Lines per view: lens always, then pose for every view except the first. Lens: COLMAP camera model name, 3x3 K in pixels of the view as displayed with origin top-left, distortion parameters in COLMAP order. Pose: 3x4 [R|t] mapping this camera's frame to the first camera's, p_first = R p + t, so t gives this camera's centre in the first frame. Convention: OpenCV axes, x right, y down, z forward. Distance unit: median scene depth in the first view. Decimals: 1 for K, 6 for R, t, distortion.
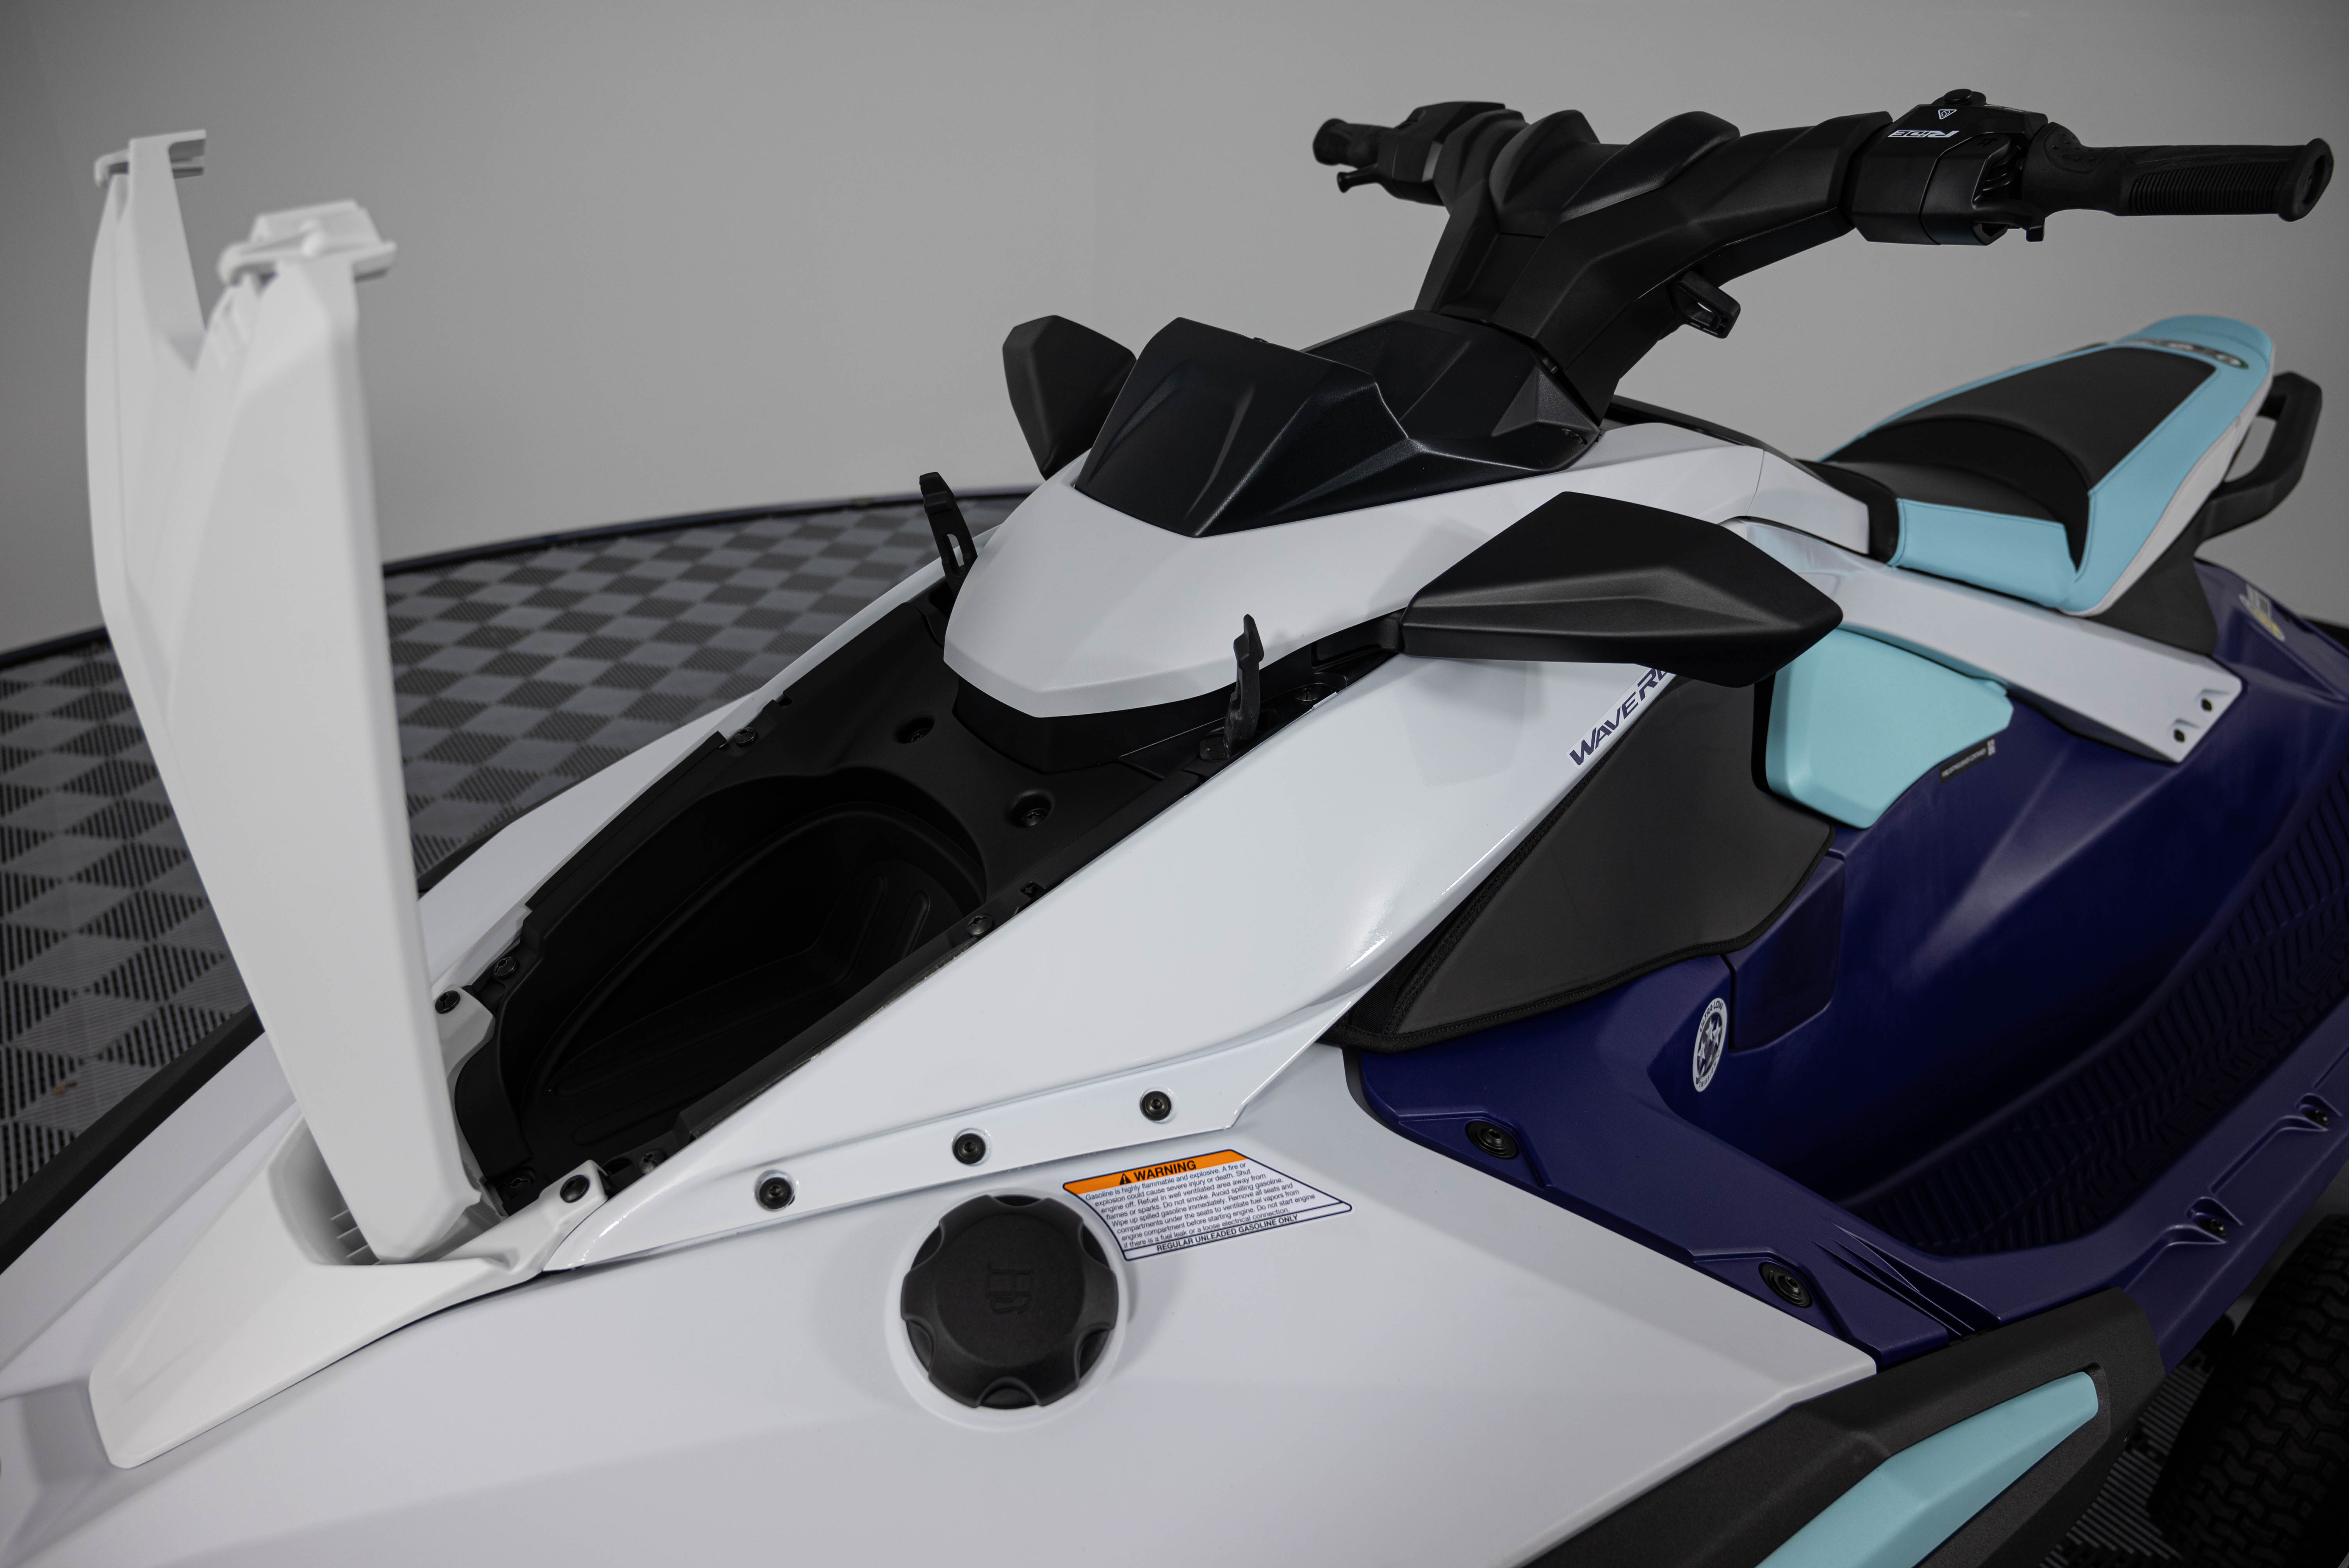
lens RADIAL K [[1581.6, 0, 1180.9], [0, 1581.6, 788.1], [0, 0, 1]] dist [0.010146, -0.000625]
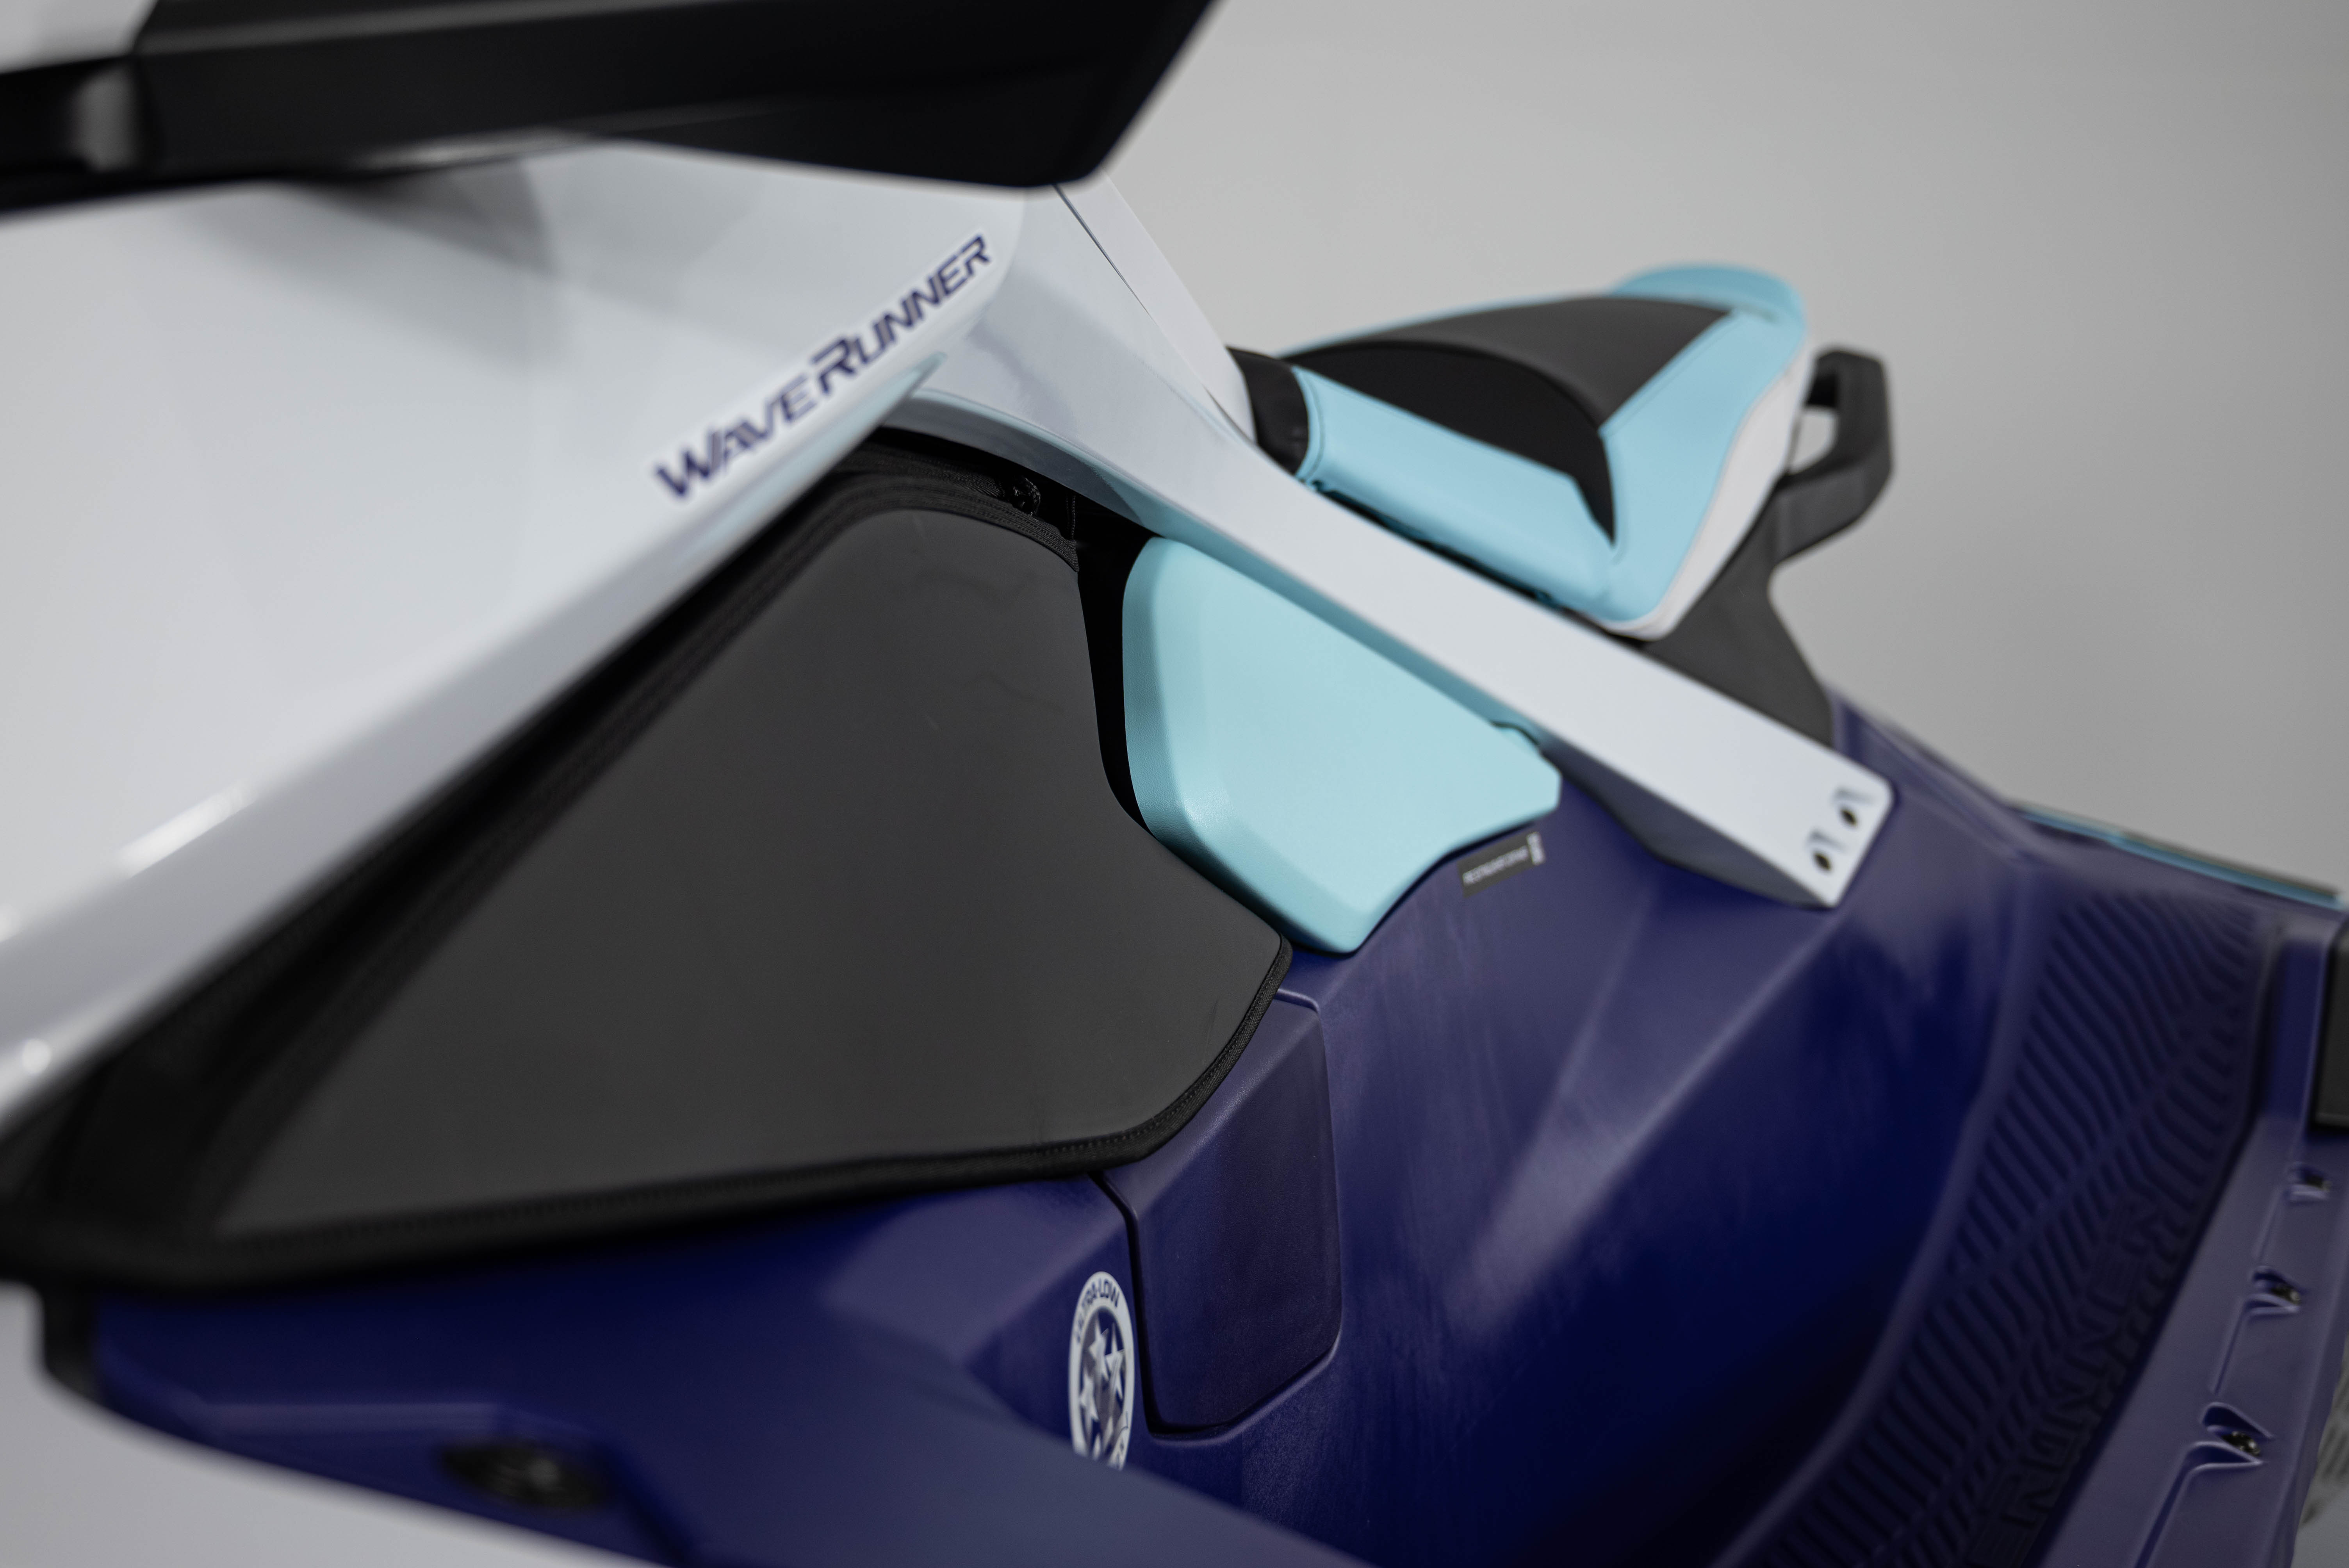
lens RADIAL K [[2812.5, 0, 1166.9], [0, 2812.5, 773.9], [0, 0, 1]] dist [0.014137, 0.000000]
pose [[0.922724, -0.051550, 0.381999, 0.071096], [0.145321, 0.964413, -0.220881, 0.152657], [-0.357018, 0.259325, 0.897379, 0.267860]]
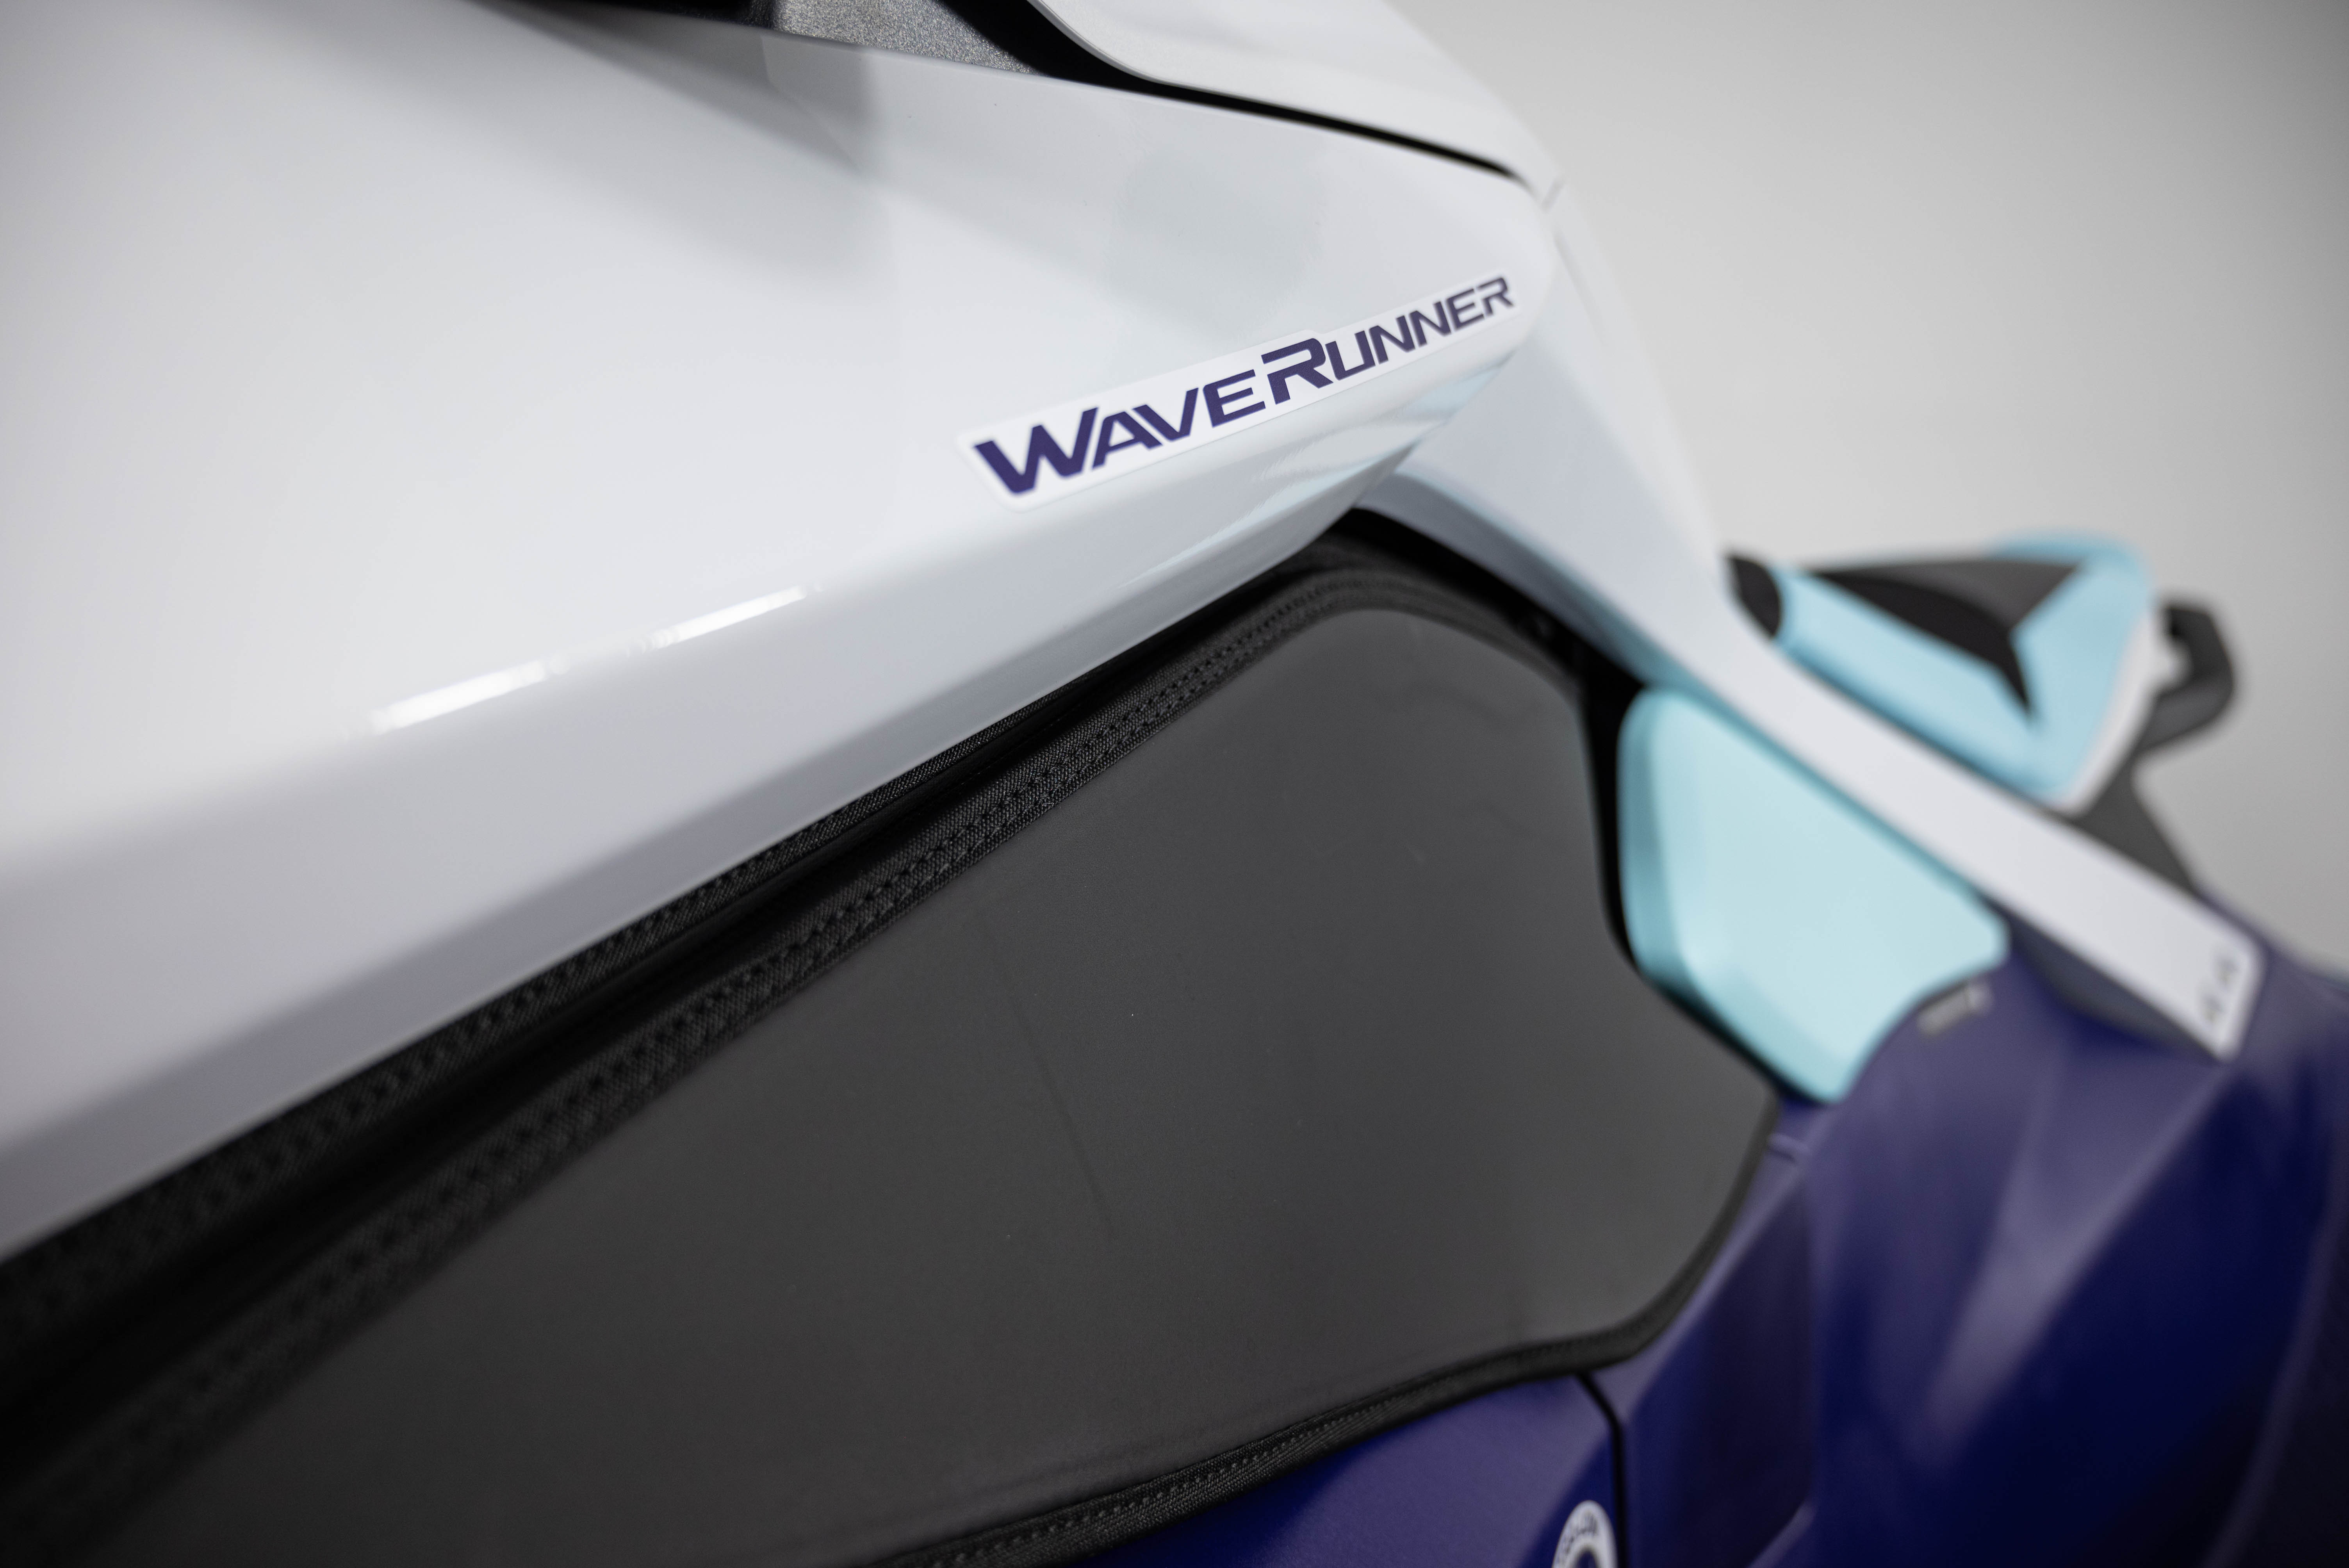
lens RADIAL K [[1581.6, 0, 1154.9], [0, 1581.6, 791.3], [0, 0, 1]] dist [0.010146, -0.000625]
pose [[0.992329, 0.016093, 0.122569, 0.174776], [0.020565, 0.956184, -0.292045, 0.072516], [-0.121899, 0.292325, 0.948518, 0.557809]]
